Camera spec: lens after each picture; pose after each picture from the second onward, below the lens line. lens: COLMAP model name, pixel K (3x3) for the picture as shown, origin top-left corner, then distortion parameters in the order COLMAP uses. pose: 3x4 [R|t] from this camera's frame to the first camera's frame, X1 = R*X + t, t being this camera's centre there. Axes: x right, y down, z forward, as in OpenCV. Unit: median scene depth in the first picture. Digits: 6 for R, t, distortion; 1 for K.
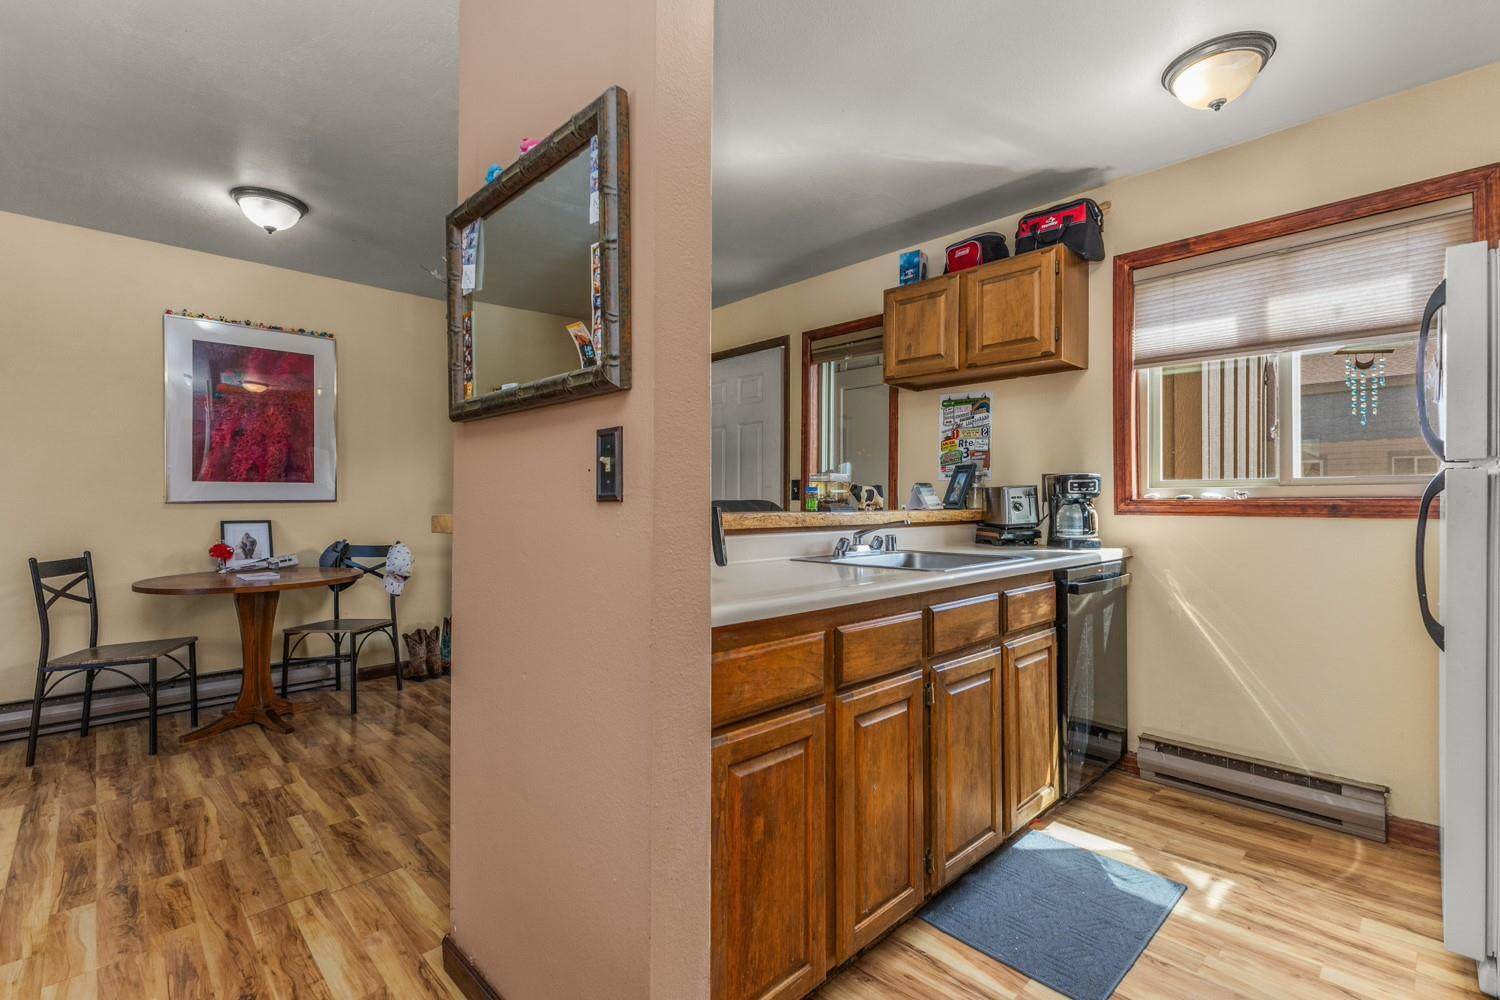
lens RADIAL K [[675.3, 0, 750.0], [0, 675.3, 500.0], [0, 0, 1]] dist [0.010715, -0.000640]
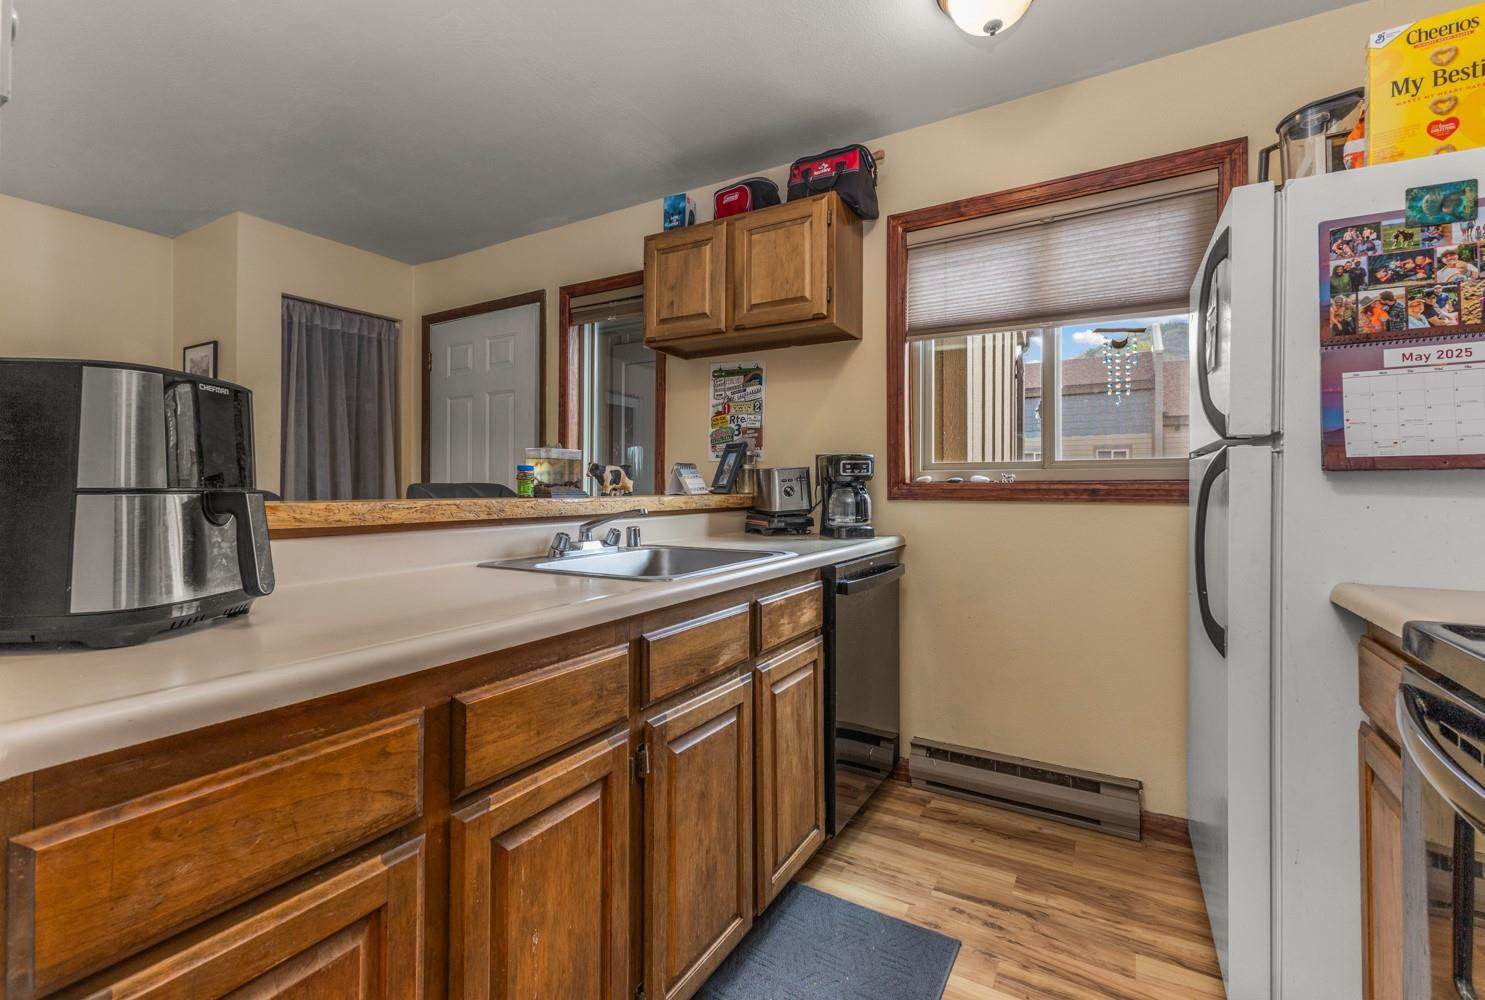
lens RADIAL K [[655.1, 0, 743.0], [0, 655.1, 486.8], [0, 0, 1]] dist [0.015551, -0.000169]
pose [[0.963886, 0.000695, 0.266313, 0.127639], [-0.001528, 0.999995, 0.002918, 0.002327], [-0.266309, -0.003220, 0.963882, 0.222606]]
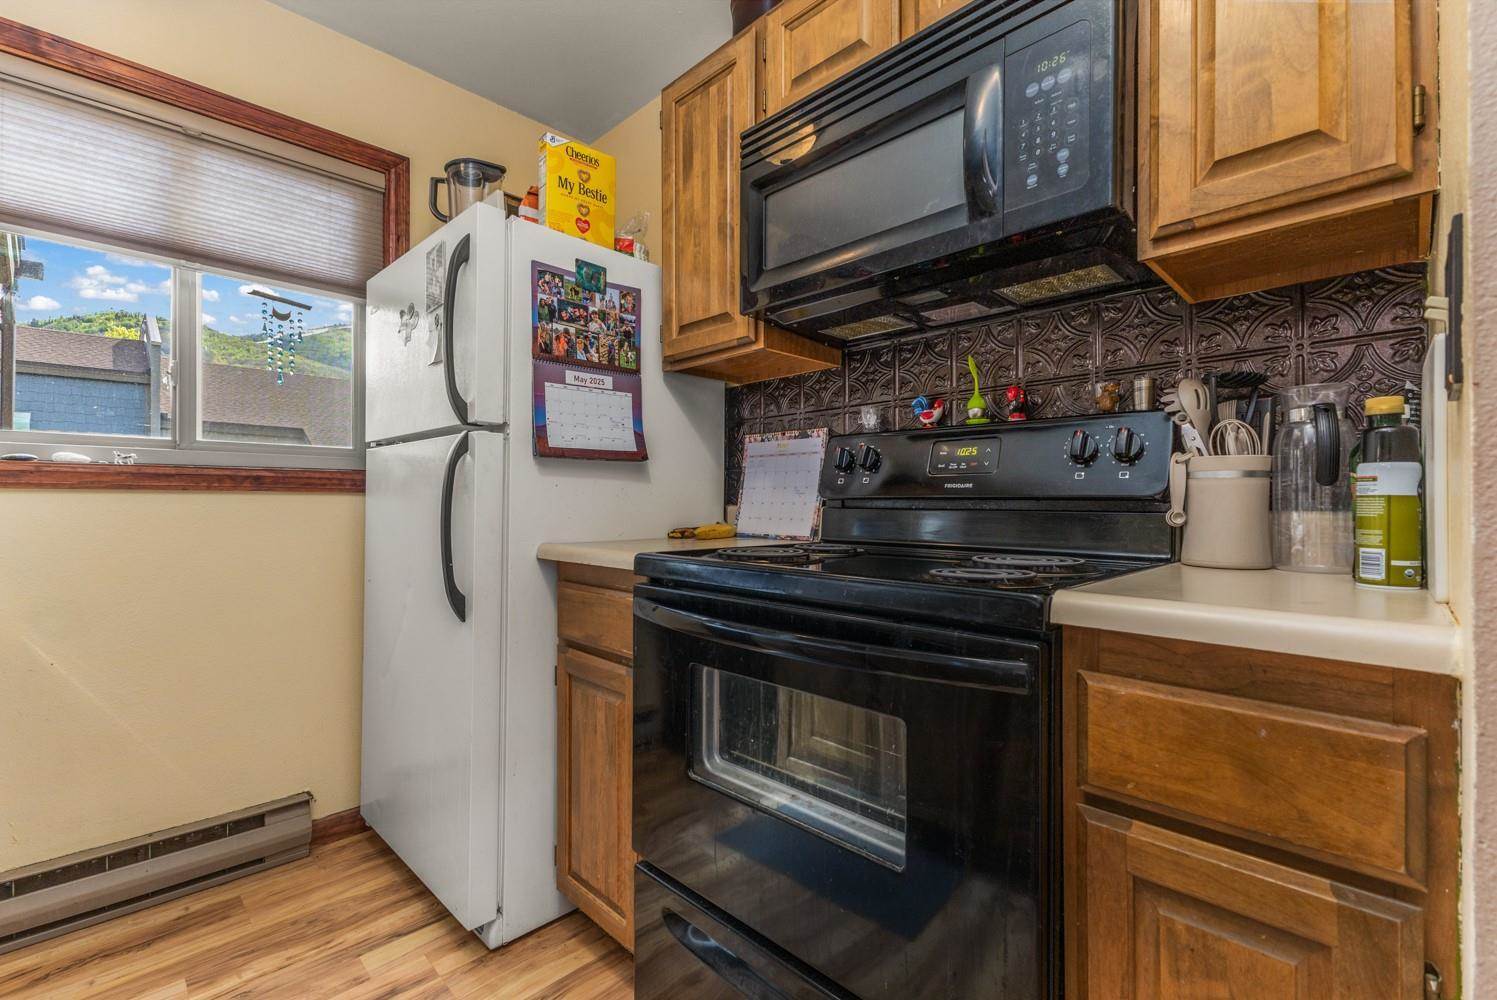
lens RADIAL K [[659.8, 0, 748.5], [0, 659.8, 500.0], [0, 0, 1]] dist [0.003423, -0.000207]
pose [[-0.011460, 0.004259, 0.999925, 0.051686], [-0.007382, 0.999963, -0.004344, 0.032829], [-0.999907, -0.007432, -0.011428, 0.384870]]
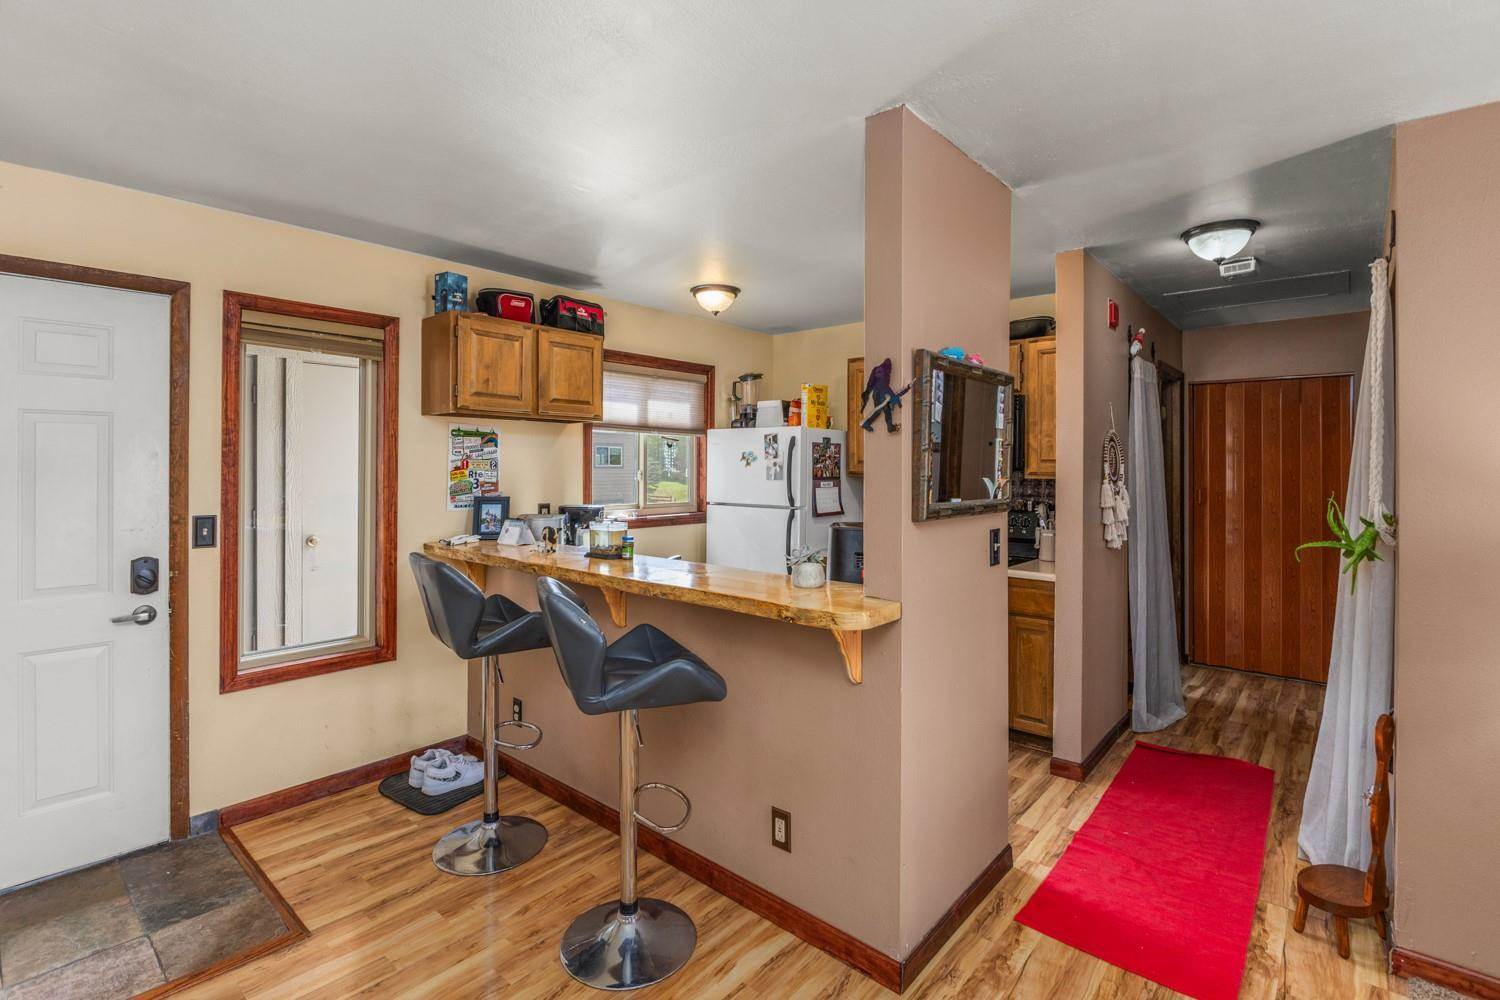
lens RADIAL K [[715.8, 0, 751.4], [0, 715.8, 465.3], [0, 0, 1]] dist [-0.002744, -0.000309]
pose [[-0.093242, -0.002389, 0.995641, -1.055997], [-0.010657, 0.999942, 0.001401, -0.135565], [-0.995586, -0.010479, -0.093262, 0.890156]]
